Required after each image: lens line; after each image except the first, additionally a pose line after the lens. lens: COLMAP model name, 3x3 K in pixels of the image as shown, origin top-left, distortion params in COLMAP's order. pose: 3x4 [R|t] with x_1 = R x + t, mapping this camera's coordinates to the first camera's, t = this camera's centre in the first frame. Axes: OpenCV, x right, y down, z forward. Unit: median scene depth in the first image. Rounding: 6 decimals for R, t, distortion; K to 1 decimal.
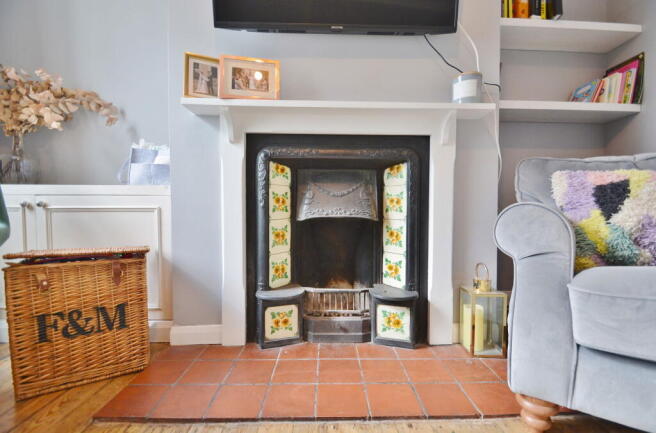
lens RADIAL K [[291.3, 0, 331.8], [0, 291.3, 223.4], [0, 0, 1]] dist [0.012403, -0.013235]
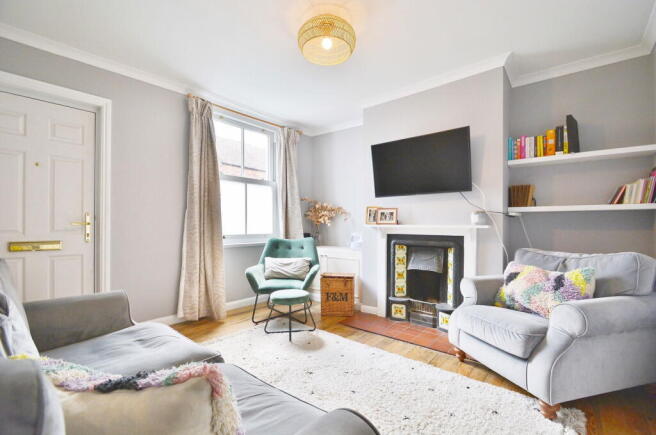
lens RADIAL K [[291.3, 0, 331.8], [0, 291.3, 224.4], [0, 0, 1]] dist [0.012403, -0.013235]
pose [[0.764898, 0.000159, -0.644152, 0.960280], [-0.025611, 0.999217, -0.030165, -0.294876], [0.643643, 0.039571, 0.764303, -1.240933]]
